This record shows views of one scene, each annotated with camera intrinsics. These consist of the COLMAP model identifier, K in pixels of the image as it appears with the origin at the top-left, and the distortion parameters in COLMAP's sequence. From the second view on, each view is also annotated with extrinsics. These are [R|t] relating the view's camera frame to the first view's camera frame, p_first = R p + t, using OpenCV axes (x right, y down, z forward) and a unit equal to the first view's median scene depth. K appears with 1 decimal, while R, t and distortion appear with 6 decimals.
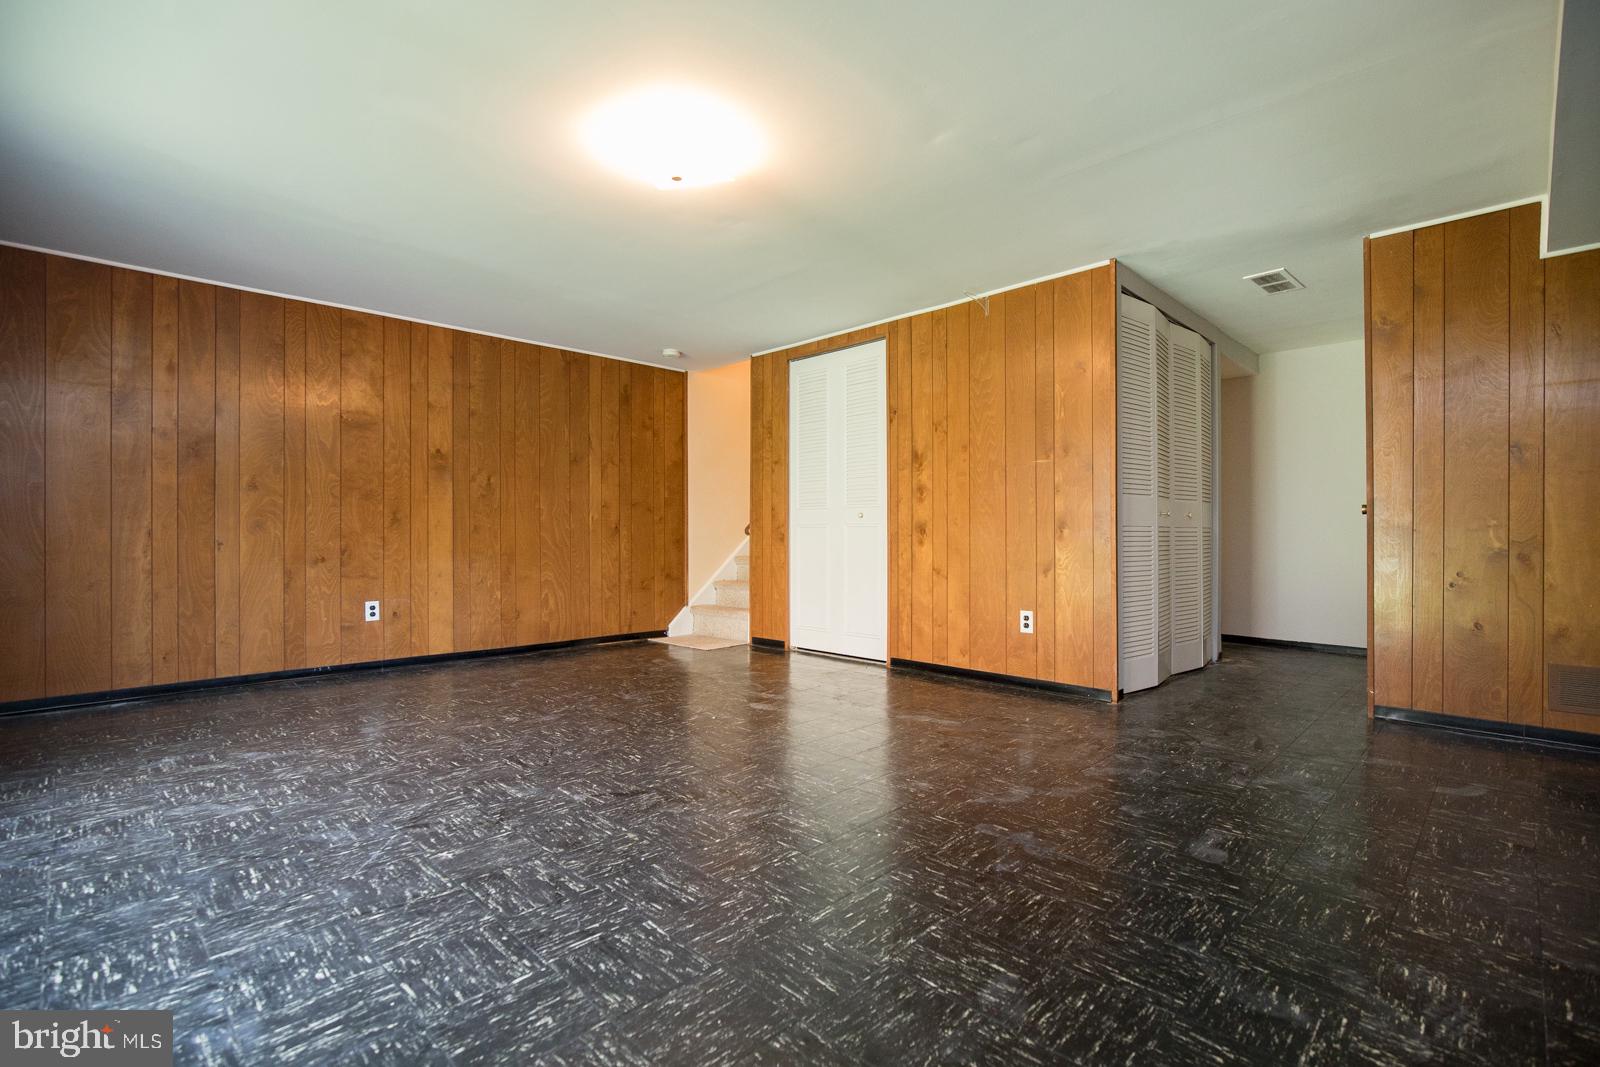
lens RADIAL K [[740.1, 0, 805.3], [0, 740.1, 534.2], [0, 0, 1]] dist [-0.026832, 0.008166]
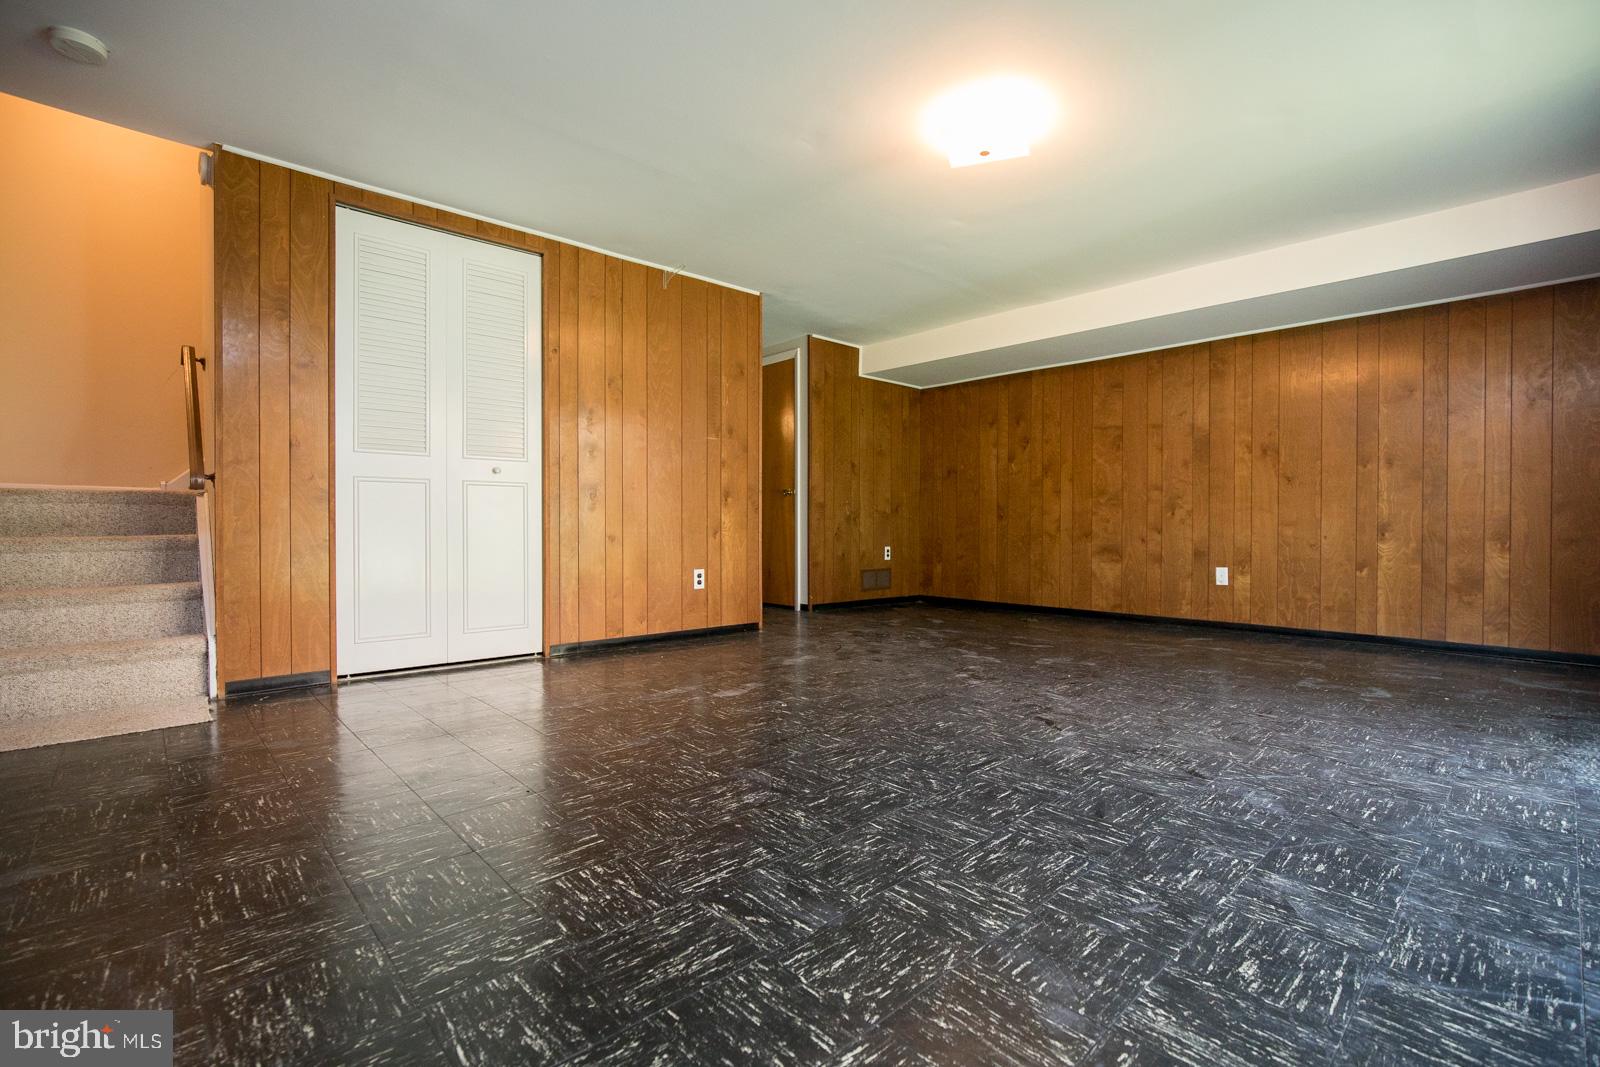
lens RADIAL K [[740.1, 0, 805.3], [0, 740.1, 534.2], [0, 0, 1]] dist [-0.026832, 0.008166]
pose [[0.026409, -0.011889, 0.999581, -0.867761], [-0.003366, 0.999923, 0.011982, 0.038239], [-0.999646, -0.003681, 0.026367, 0.855442]]
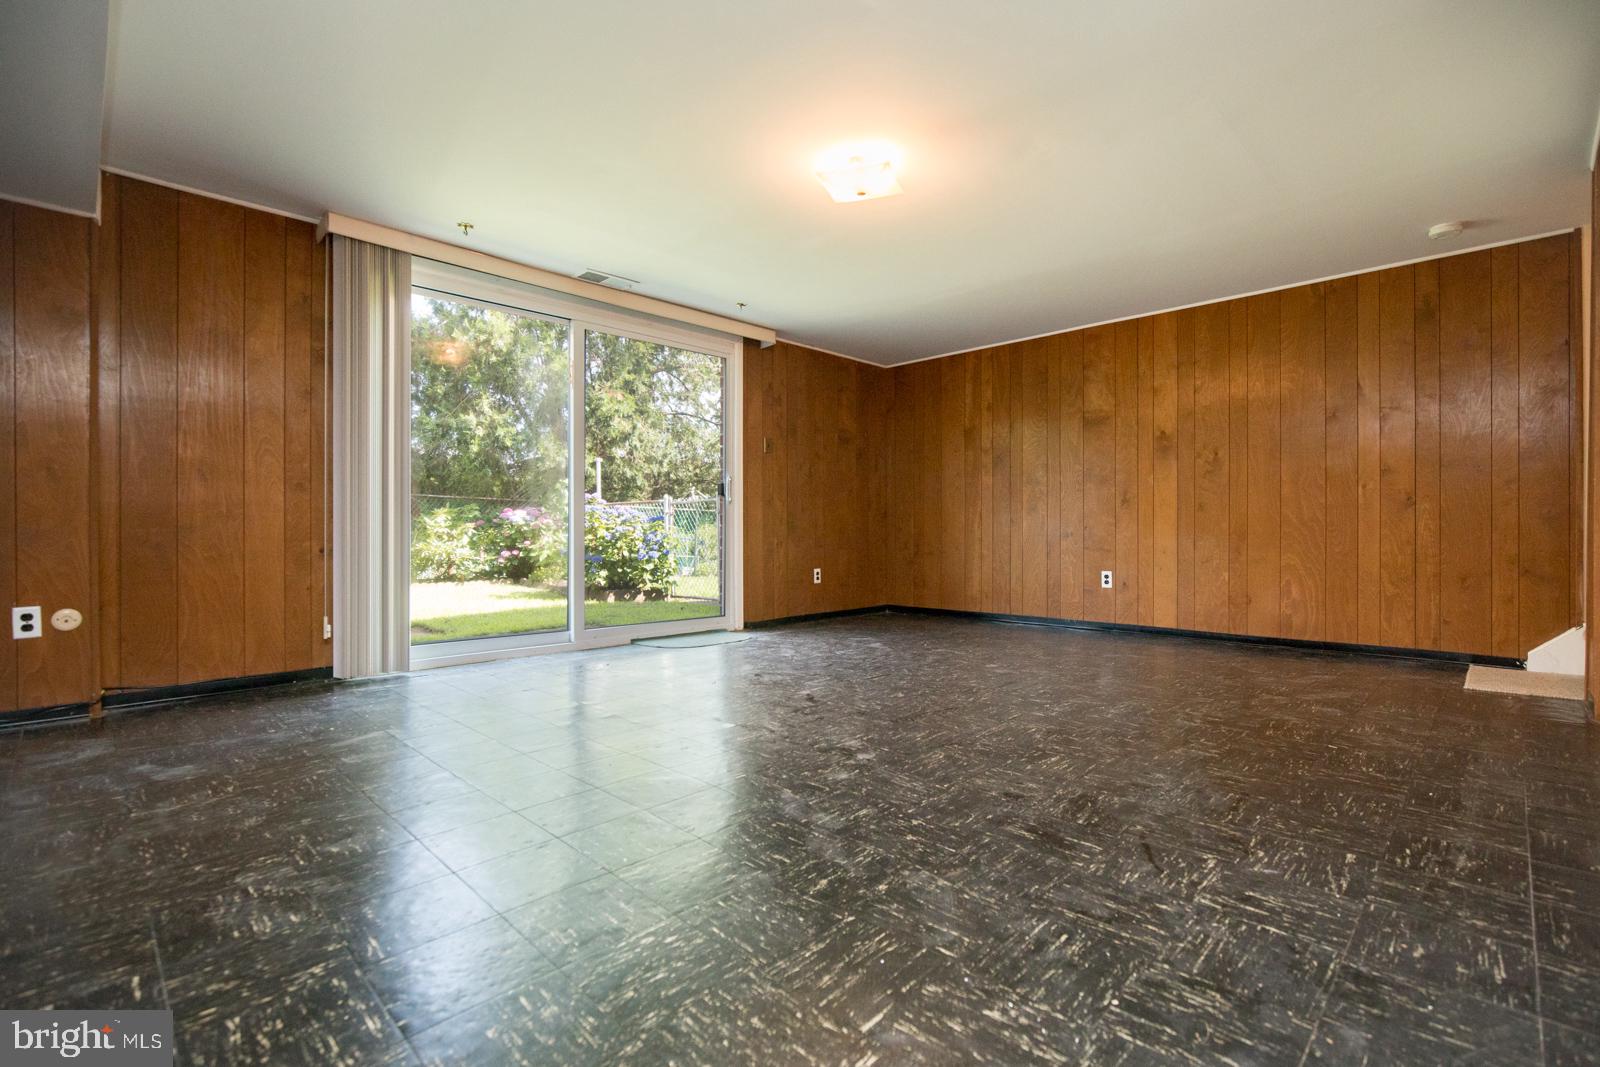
lens RADIAL K [[713.9, 0, 800.0], [0, 713.9, 533.5], [0, 0, 1]] dist [-0.003636, 0.000004]
pose [[0.000591, 0.004578, -0.999989, 0.667344], [0.003269, 0.999984, 0.004580, 0.030801], [0.999994, -0.003272, 0.000576, 0.629156]]
